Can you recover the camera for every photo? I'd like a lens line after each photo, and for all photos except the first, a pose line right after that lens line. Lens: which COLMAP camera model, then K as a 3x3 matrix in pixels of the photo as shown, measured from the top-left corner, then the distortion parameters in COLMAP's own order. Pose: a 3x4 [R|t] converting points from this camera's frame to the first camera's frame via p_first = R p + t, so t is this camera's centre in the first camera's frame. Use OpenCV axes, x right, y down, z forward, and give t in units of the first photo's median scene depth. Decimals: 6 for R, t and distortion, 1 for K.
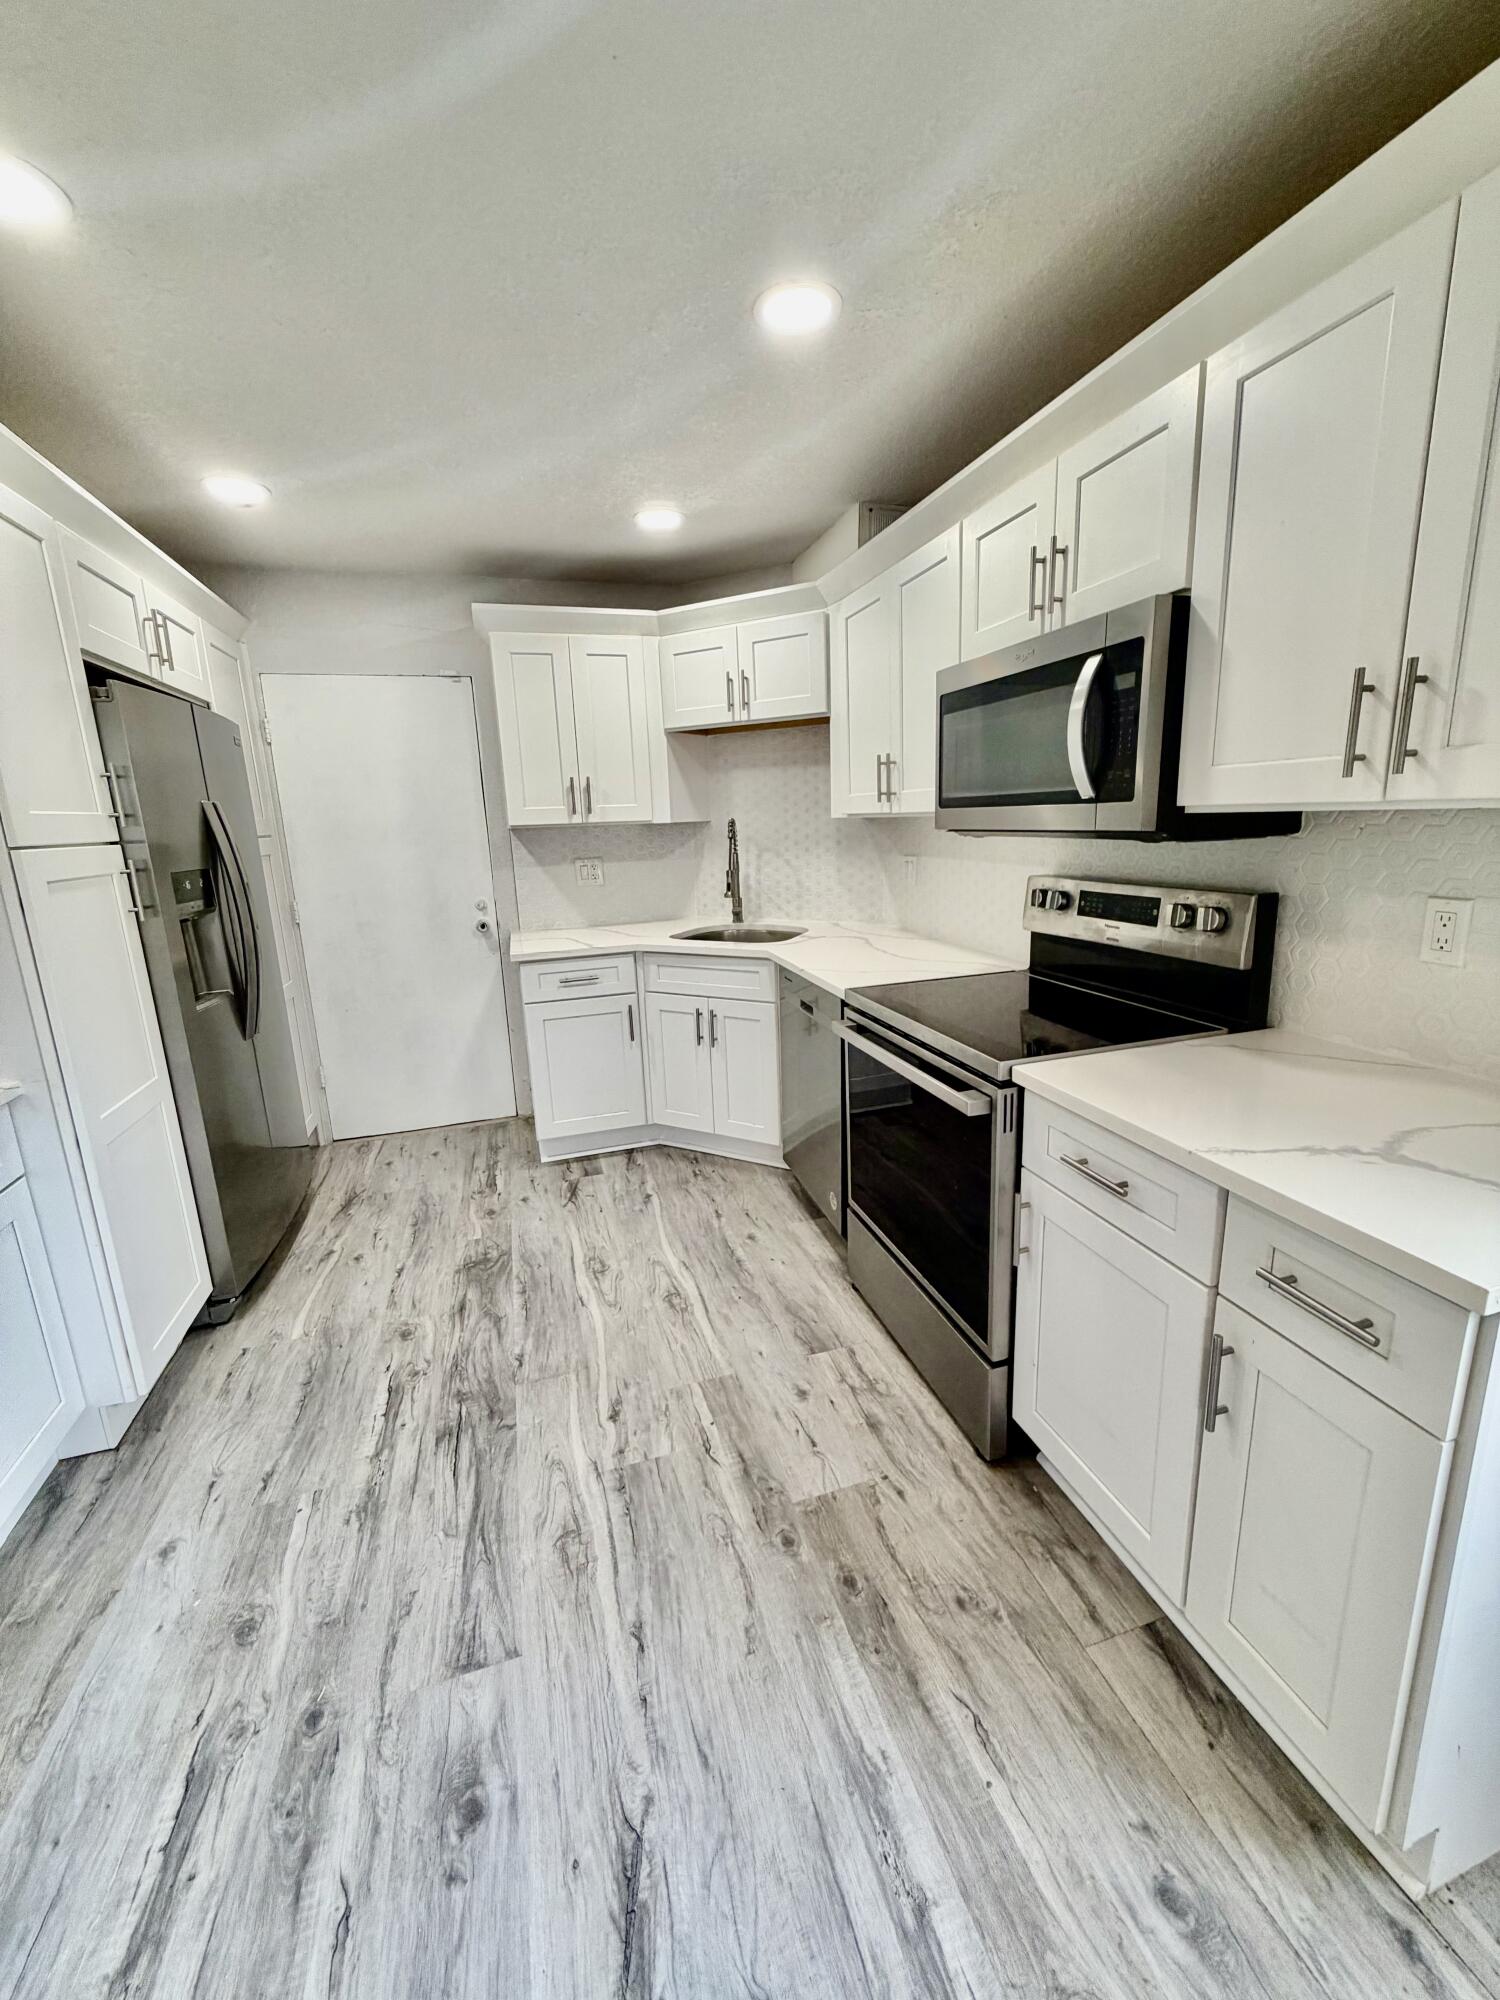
lens RADIAL K [[806.7, 0, 745.8], [0, 806.7, 999.9], [0, 0, 1]] dist [0.003932, 0.000279]
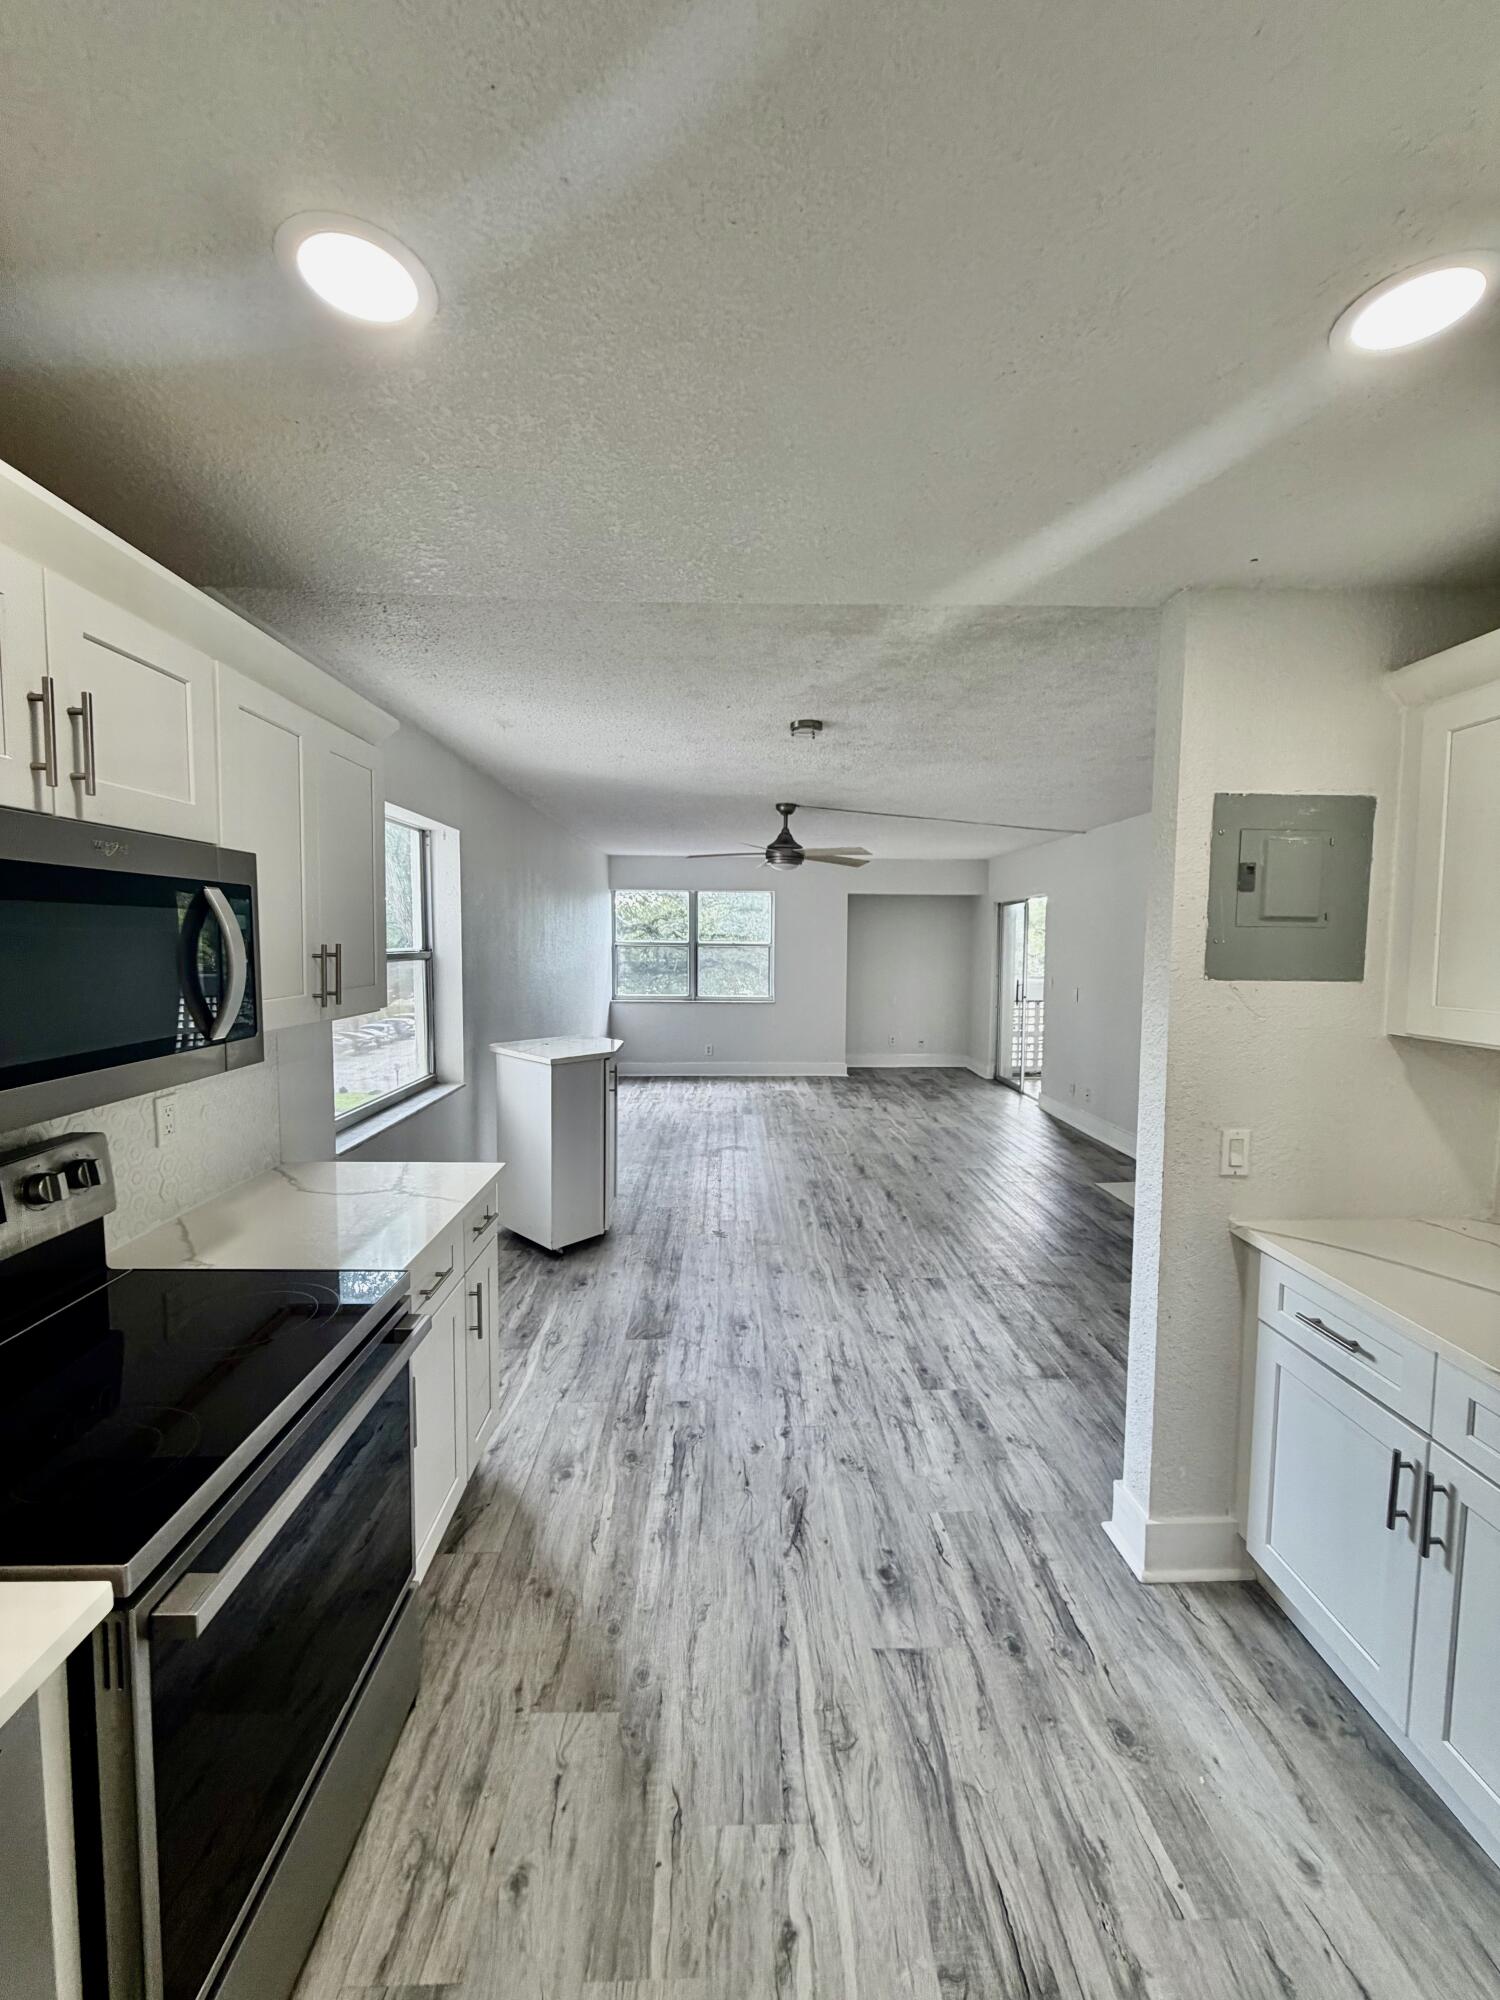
lens RADIAL K [[806.7, 0, 752.8], [0, 806.7, 987.2], [0, 0, 1]] dist [0.003932, 0.000279]
pose [[-0.966710, 0.011037, 0.255637, -0.393638], [0.082628, 0.959009, 0.271061, -0.527534], [-0.242167, 0.283160, -0.927995, 1.760917]]
